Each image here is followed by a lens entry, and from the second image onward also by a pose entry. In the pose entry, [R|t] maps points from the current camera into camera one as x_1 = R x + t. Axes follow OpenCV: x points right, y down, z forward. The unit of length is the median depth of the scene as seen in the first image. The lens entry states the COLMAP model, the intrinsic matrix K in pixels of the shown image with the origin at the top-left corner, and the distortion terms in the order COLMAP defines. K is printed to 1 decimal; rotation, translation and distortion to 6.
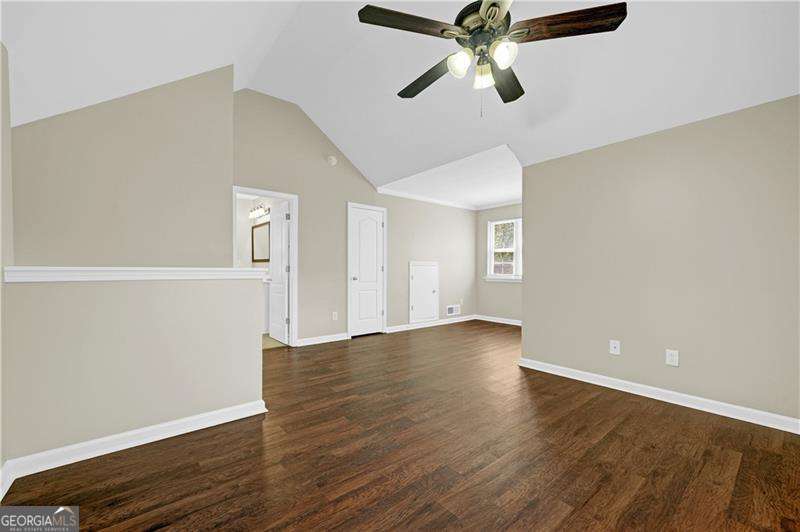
lens RADIAL K [[325.9, 0, 400.0], [0, 325.9, 266.0], [0, 0, 1]] dist [0.000199, 0.000025]
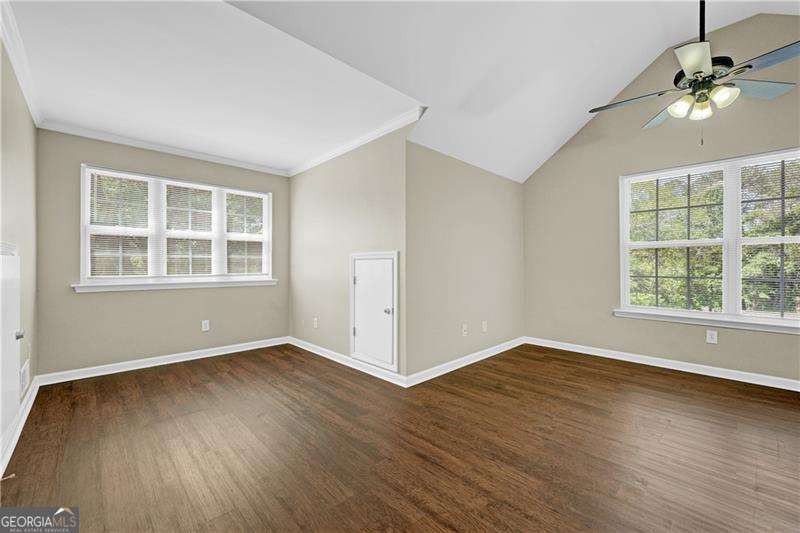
lens RADIAL K [[320.4, 0, 387.9], [0, 320.4, 270.1], [0, 0, 1]] dist [-0.007883, 0.000011]
pose [[-0.072278, -0.007767, 0.997354, -0.288859], [-0.015542, 0.999857, 0.006660, 0.006225], [-0.997263, -0.015019, -0.072388, 0.750578]]
